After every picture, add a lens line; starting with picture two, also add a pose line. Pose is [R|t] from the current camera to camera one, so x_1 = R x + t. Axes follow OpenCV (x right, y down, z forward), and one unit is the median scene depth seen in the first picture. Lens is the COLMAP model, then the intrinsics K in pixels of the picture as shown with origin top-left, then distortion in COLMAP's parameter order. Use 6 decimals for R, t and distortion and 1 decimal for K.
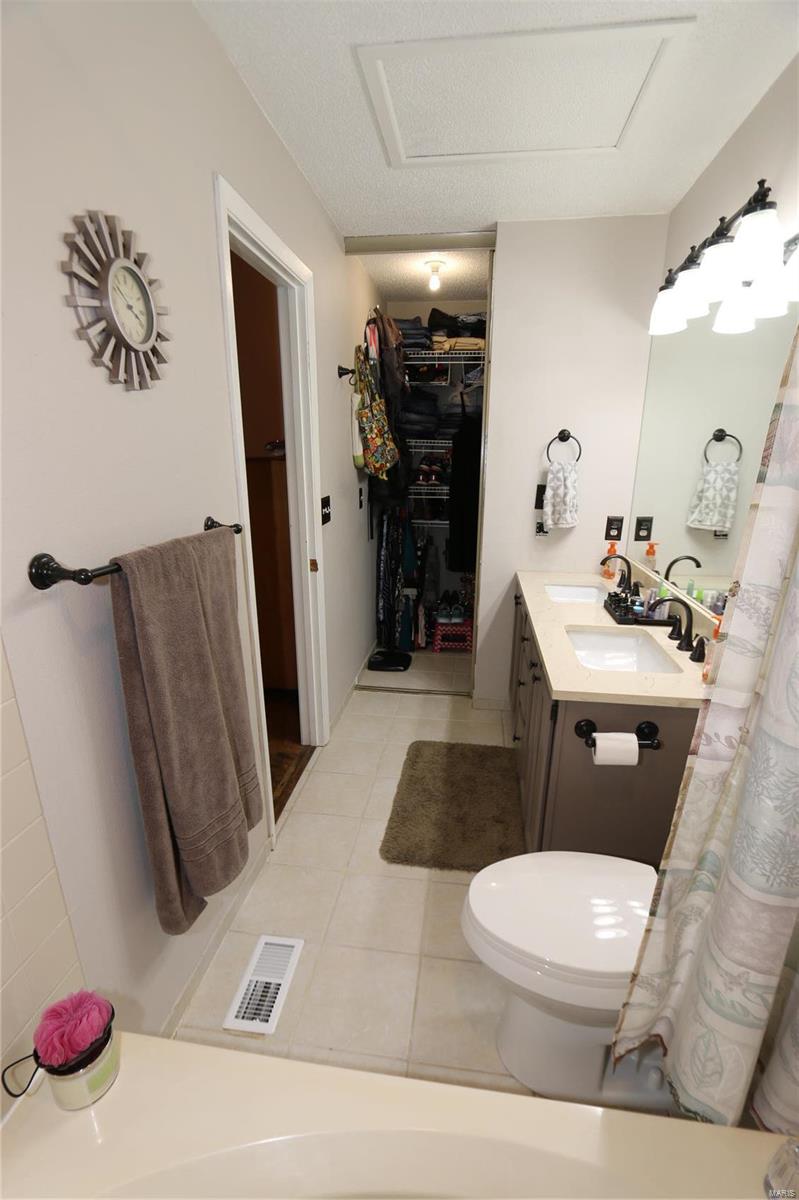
lens RADIAL K [[547.0, 0, 400.5], [0, 547.0, 616.9], [0, 0, 1]] dist [-0.021966, 0.000353]
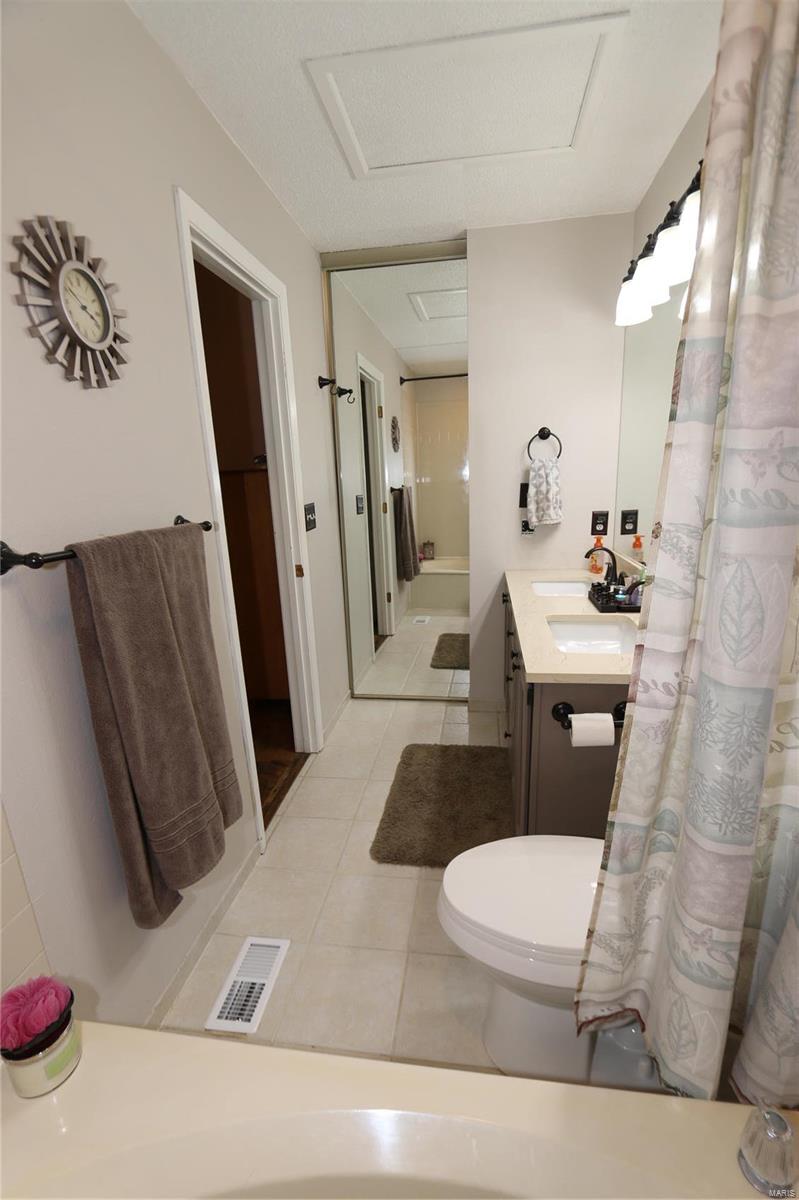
lens RADIAL K [[547.0, 0, 400.5], [0, 547.0, 616.9], [0, 0, 1]] dist [-0.021966, 0.000353]
pose [[0.998932, -0.043707, -0.015002, 0.084299], [0.043153, 0.998440, -0.035443, 0.072186], [0.016528, 0.034758, 0.999259, -0.001380]]
